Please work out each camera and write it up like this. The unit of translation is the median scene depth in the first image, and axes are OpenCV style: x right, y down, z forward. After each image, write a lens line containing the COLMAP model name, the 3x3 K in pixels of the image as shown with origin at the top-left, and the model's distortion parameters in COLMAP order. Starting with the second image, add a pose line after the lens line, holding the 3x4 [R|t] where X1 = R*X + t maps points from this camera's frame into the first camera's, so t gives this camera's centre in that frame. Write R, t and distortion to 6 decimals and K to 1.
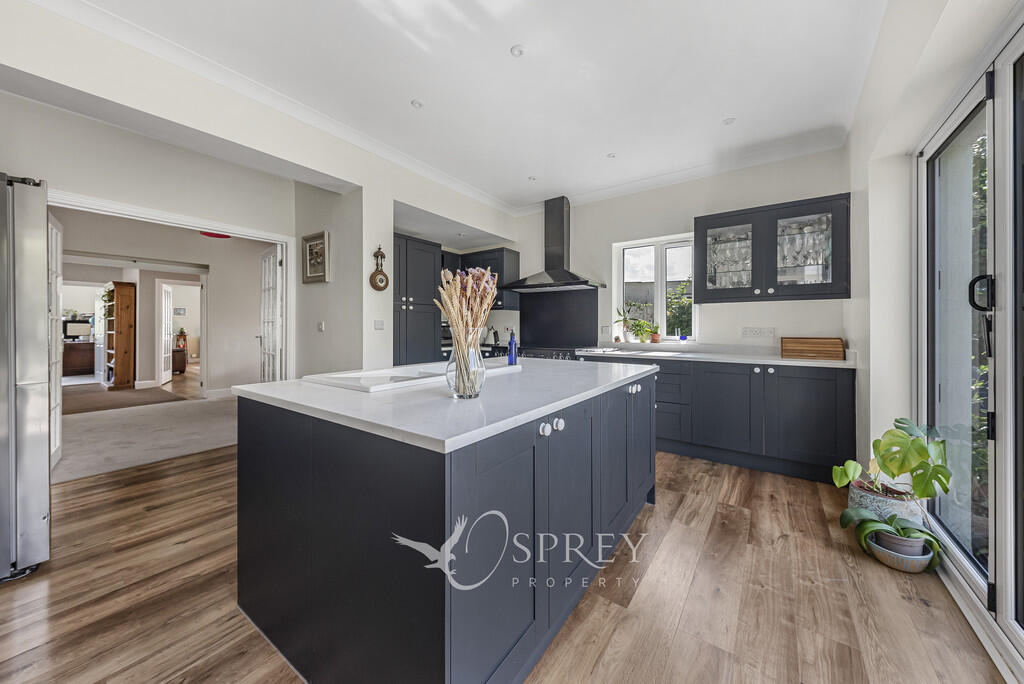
lens RADIAL K [[358.9, 0, 510.8], [0, 358.9, 330.8], [0, 0, 1]] dist [-0.001609, -0.000182]
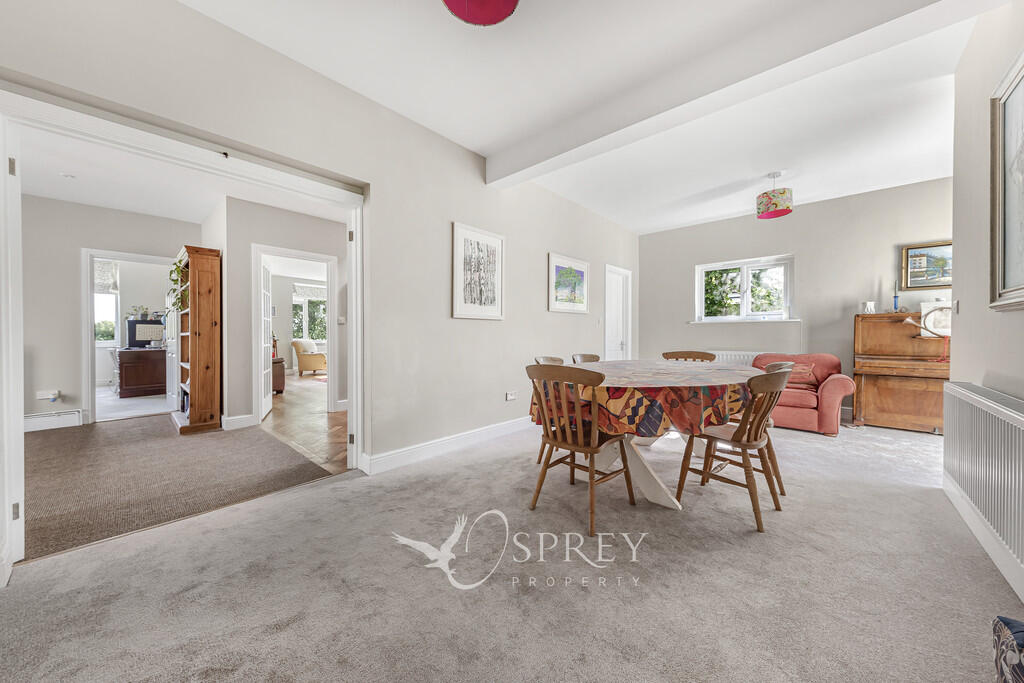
lens RADIAL K [[358.9, 0, 518.5], [0, 358.9, 342.1], [0, 0, 1]] dist [-0.001609, -0.000182]
pose [[0.994580, 0.000946, -0.103972, -0.463897], [0.000172, 0.999942, 0.010741, 0.011025], [0.103976, -0.010701, 0.994522, 0.429387]]
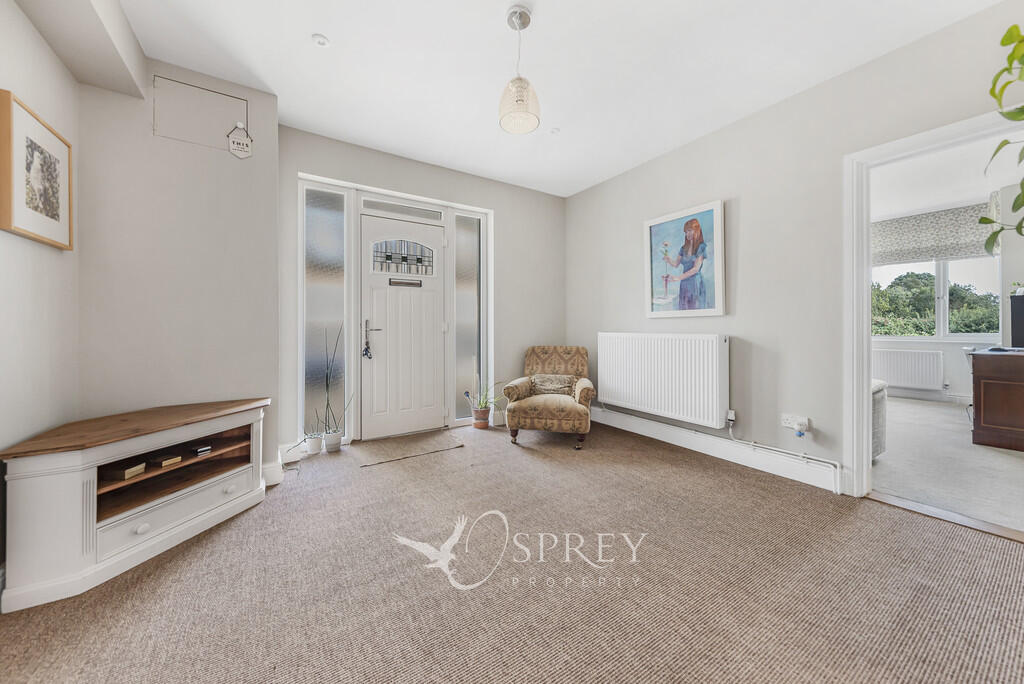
lens RADIAL K [[358.9, 0, 512.0], [0, 358.9, 335.7], [0, 0, 1]] dist [-0.001609, -0.000182]
pose [[-0.367430, 0.006211, -0.930030, -0.845848], [0.003666, 0.999980, 0.005230, 0.015416], [0.930044, -0.001488, -0.367445, 0.786600]]
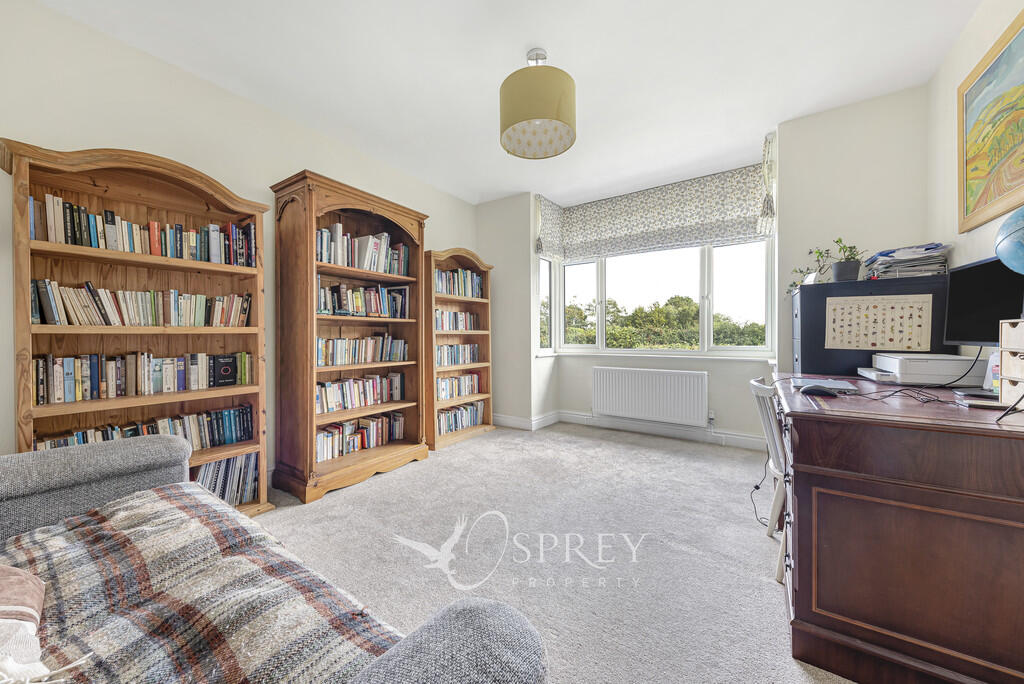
lens RADIAL K [[340.8, 0, 511.2], [0, 340.8, 343.8], [0, 0, 1]] dist [0.000322, 0.000010]
pose [[0.008952, 0.010518, -0.999905, -1.312228], [0.001560, 0.999943, 0.010532, 0.008284], [0.999959, -0.001654, 0.008935, 1.023184]]
